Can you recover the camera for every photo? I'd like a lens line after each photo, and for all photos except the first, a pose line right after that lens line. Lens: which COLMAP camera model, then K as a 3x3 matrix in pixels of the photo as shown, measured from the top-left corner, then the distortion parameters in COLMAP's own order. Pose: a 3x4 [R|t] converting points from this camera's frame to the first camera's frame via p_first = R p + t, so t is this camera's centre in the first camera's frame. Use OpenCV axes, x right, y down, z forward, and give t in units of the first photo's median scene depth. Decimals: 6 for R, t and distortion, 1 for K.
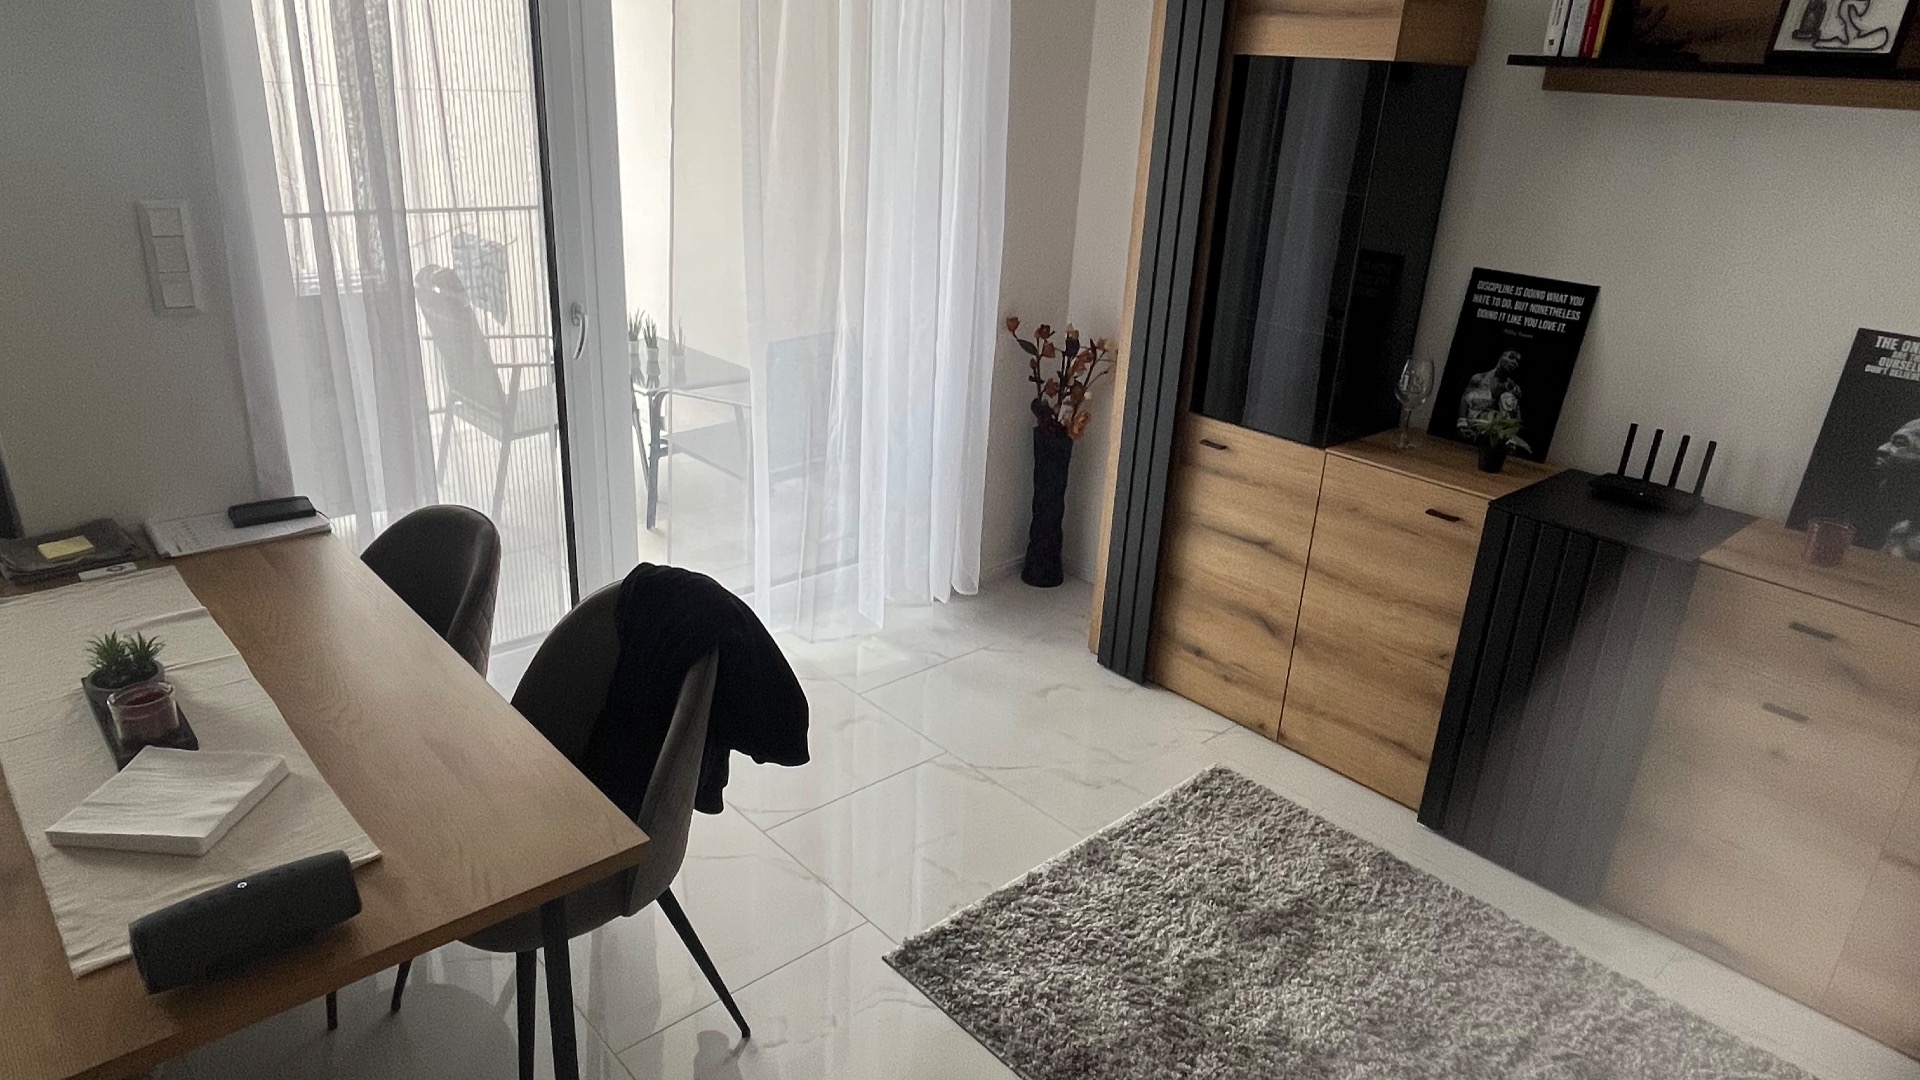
lens RADIAL K [[1191.3, 0, 956.3], [0, 1191.3, 531.5], [0, 0, 1]] dist [-0.001634, 0.000476]
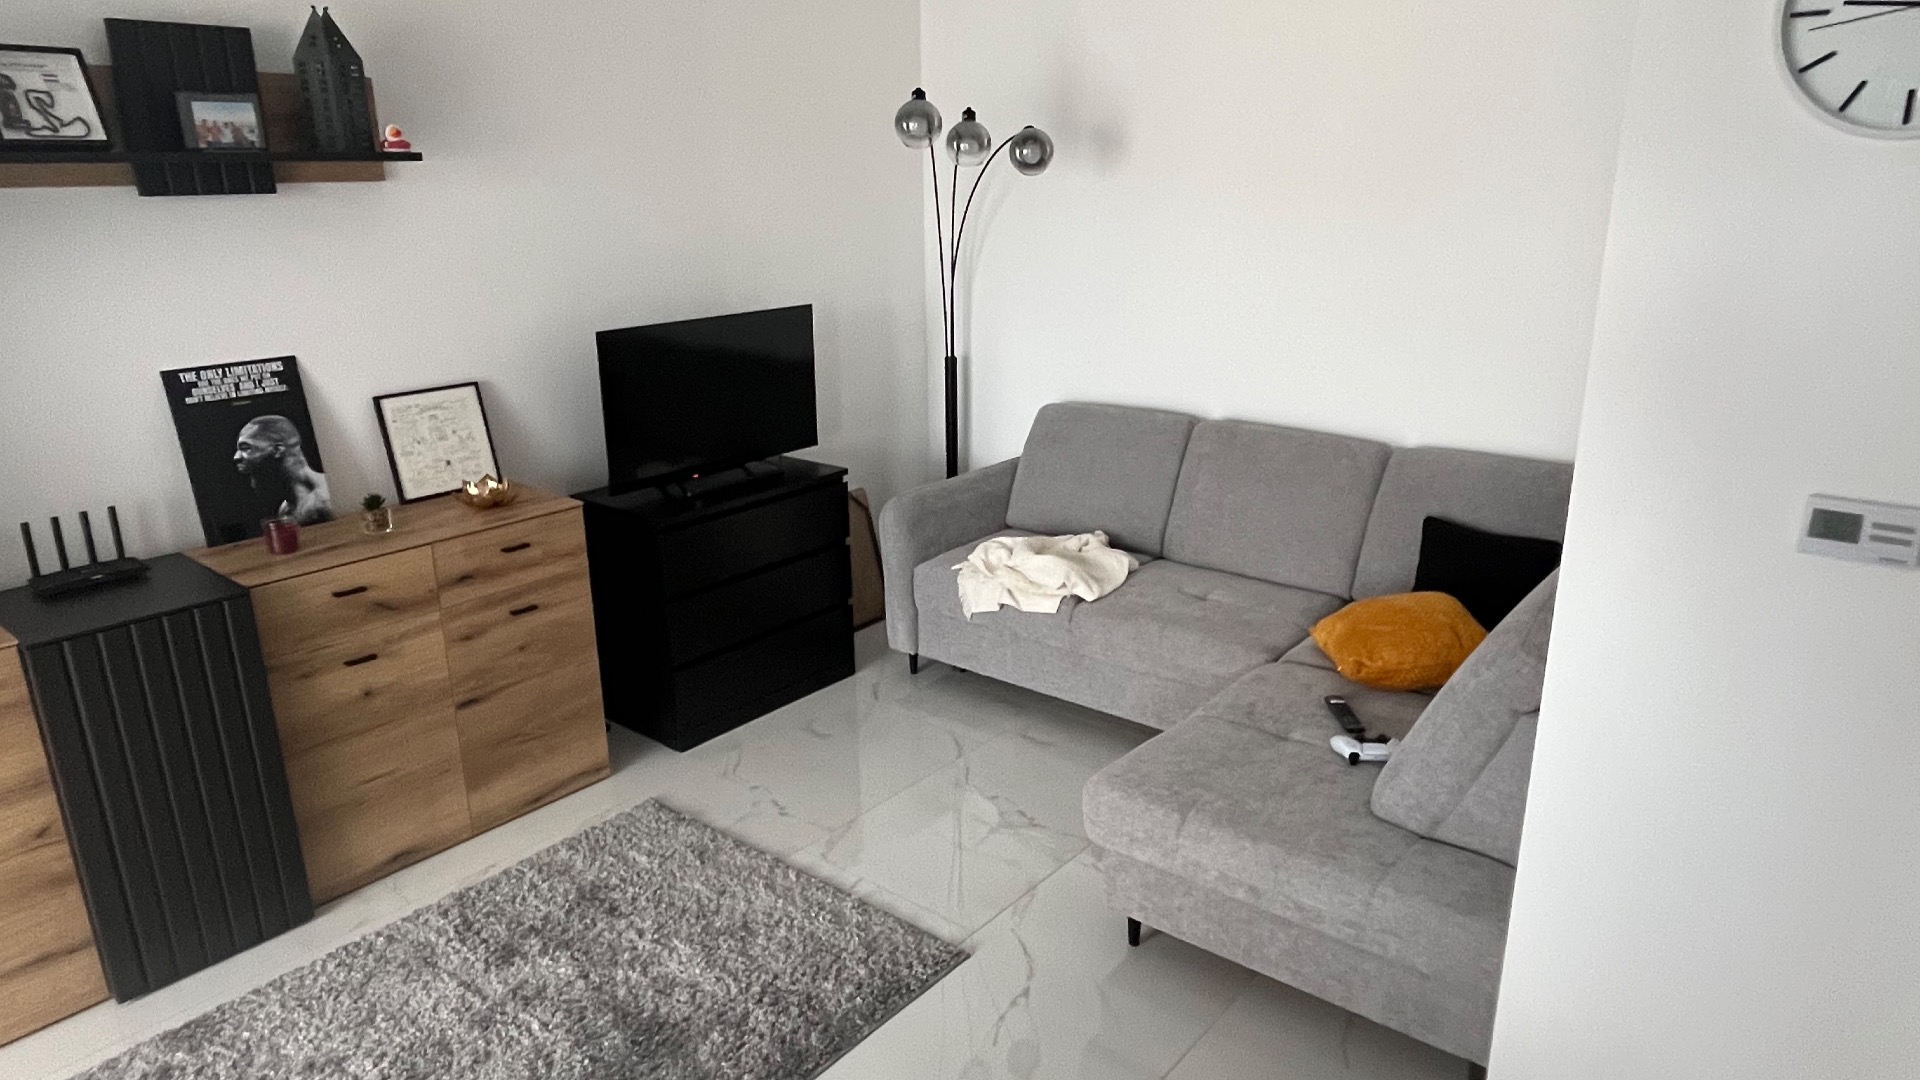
lens RADIAL K [[1191.3, 0, 956.3], [0, 1191.3, 531.5], [0, 0, 1]] dist [-0.001634, 0.000476]
pose [[-0.137794, -0.338793, 0.930716, -0.317134], [0.365407, 0.856004, 0.365697, -0.120601], [-0.920592, 0.390481, 0.005845, 0.234222]]
